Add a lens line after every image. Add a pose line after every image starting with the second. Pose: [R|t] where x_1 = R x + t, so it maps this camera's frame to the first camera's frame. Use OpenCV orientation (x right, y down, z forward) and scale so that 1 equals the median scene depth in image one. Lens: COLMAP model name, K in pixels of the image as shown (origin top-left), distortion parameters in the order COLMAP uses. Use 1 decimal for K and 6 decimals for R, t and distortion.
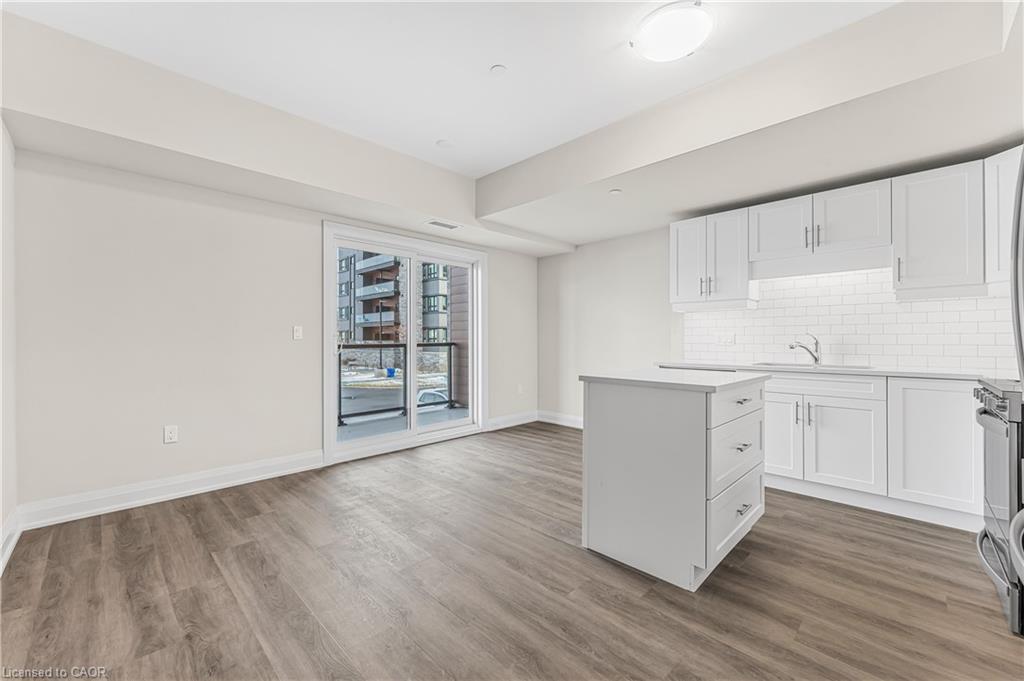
lens RADIAL K [[412.2, 0, 506.1], [0, 412.2, 337.7], [0, 0, 1]] dist [0.000103, -0.000057]
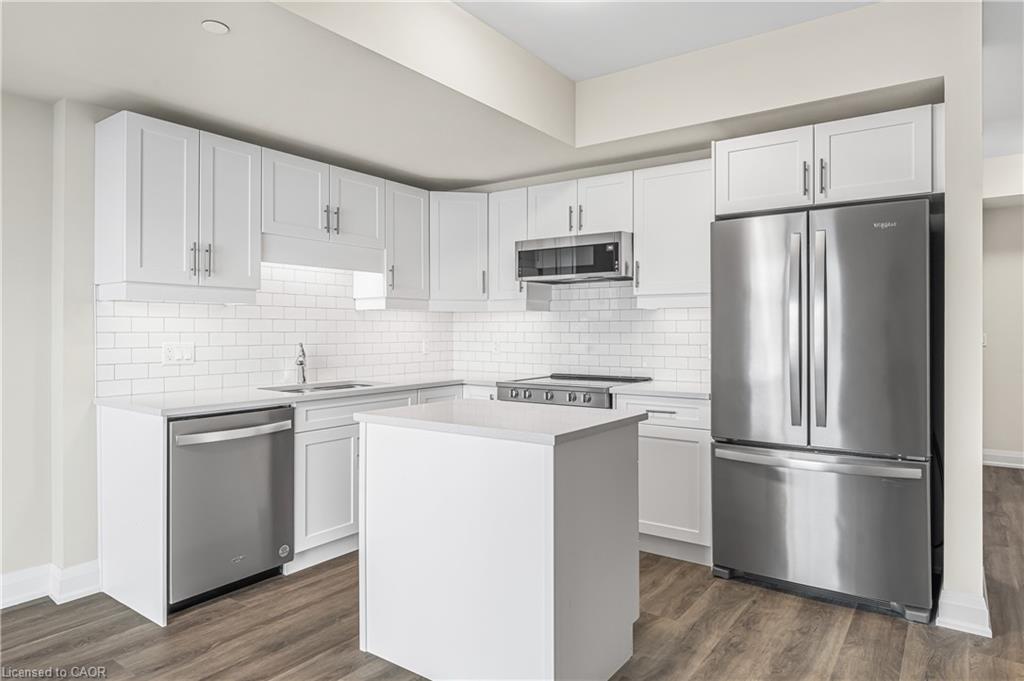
lens RADIAL K [[615.8, 0, 509.8], [0, 615.8, 328.7], [0, 0, 1]] dist [0.001142, -0.000282]
pose [[-0.157108, 0.004346, 0.987572, -0.485706], [-0.003734, 0.999981, -0.004995, -0.037484], [-0.987574, -0.004472, -0.157089, 0.903118]]
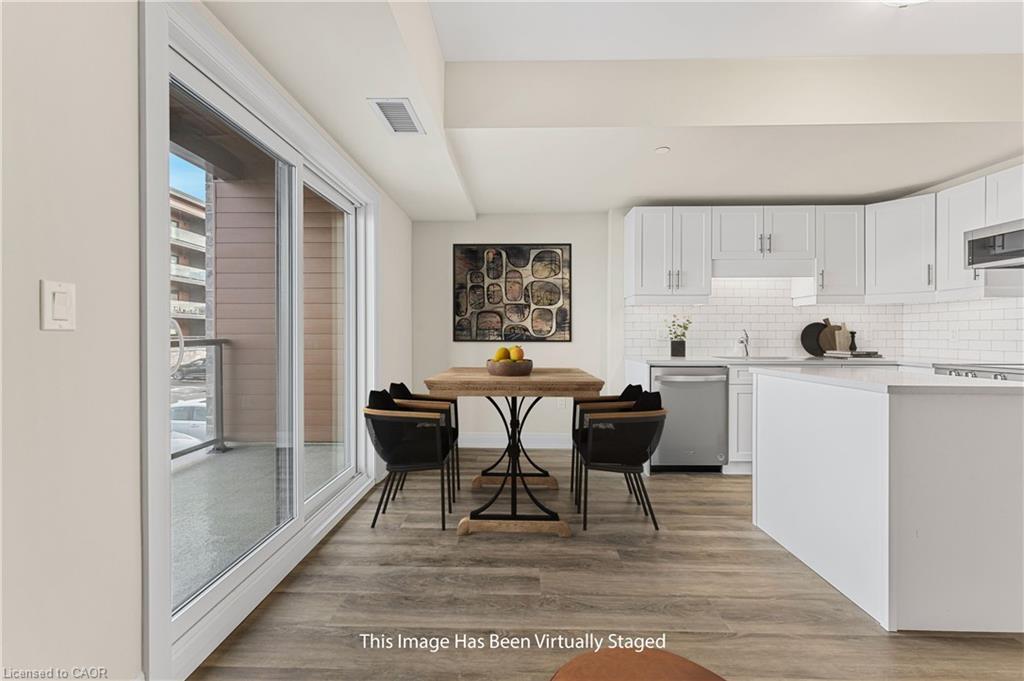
lens RADIAL K [[409.5, 0, 509.6], [0, 409.5, 336.7], [0, 0, 1]] dist [0.001012, 0.000119]
pose [[0.722945, -0.000002, 0.690906, -0.569556], [-0.004792, 0.999976, 0.005017, 0.007308], [-0.690889, -0.006938, 0.722928, 0.713517]]
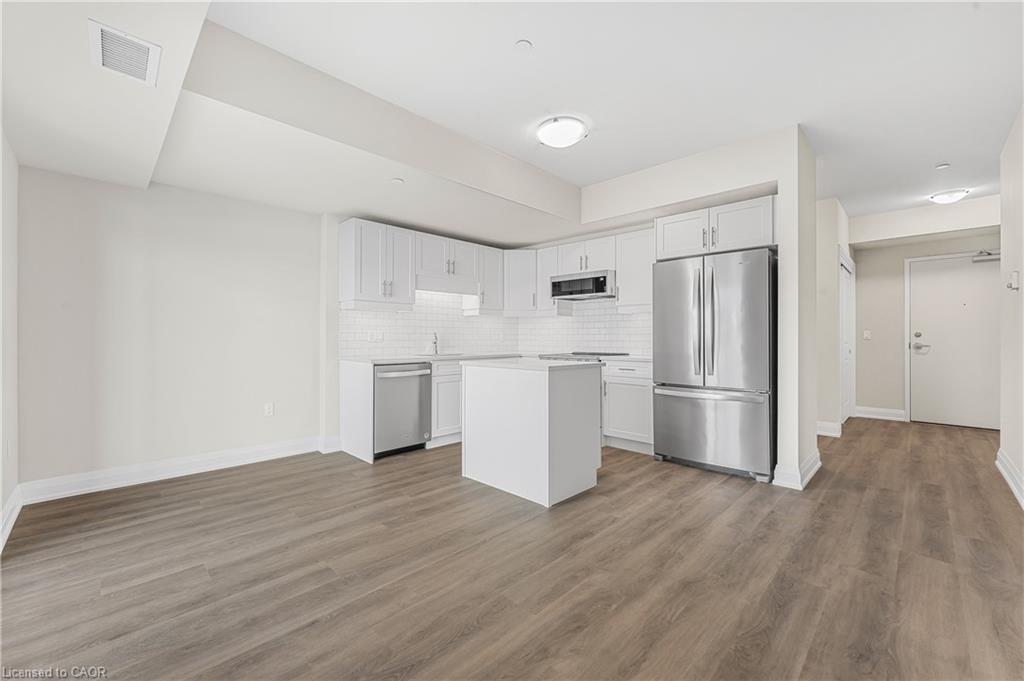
lens RADIAL K [[412.2, 0, 506.1], [0, 412.2, 337.7], [0, 0, 1]] dist [0.000103, -0.000057]
pose [[-0.001226, 0.001099, 0.999999, -0.774304], [-0.005970, 0.999982, -0.001107, 0.007038], [-0.999981, -0.005972, -0.001220, 0.852603]]
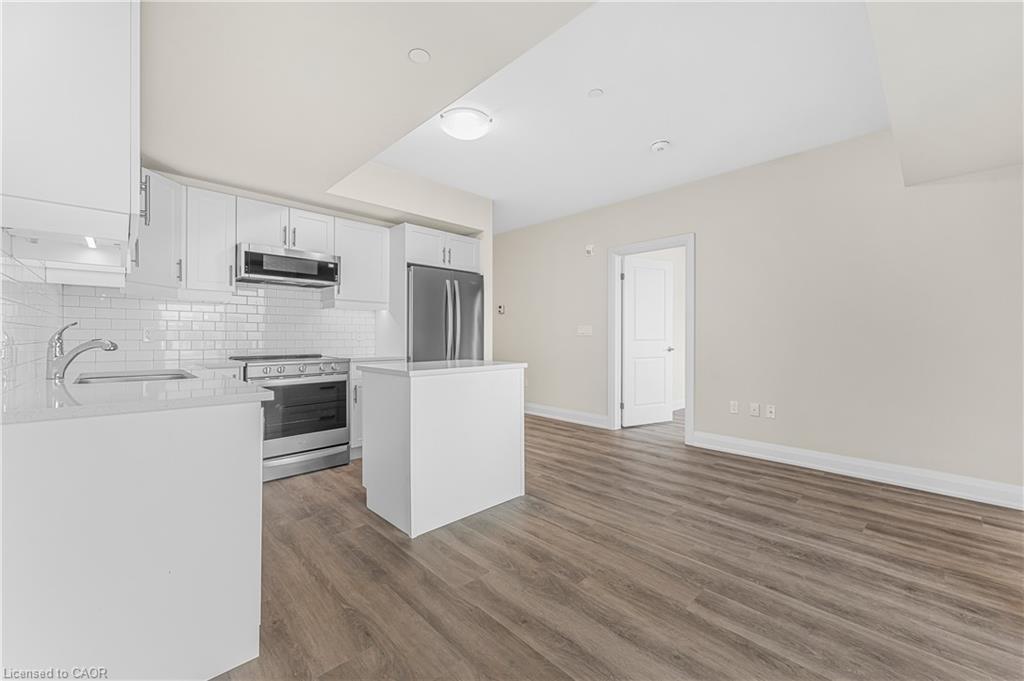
lens RADIAL K [[409.5, 0, 509.6], [0, 409.5, 336.7], [0, 0, 1]] dist [0.001012, 0.000119]
pose [[-0.999829, -0.001985, 0.018370, 0.158079], [-0.002045, 0.999993, -0.003273, 0.008799], [-0.018364, -0.003310, -0.999826, 1.734078]]
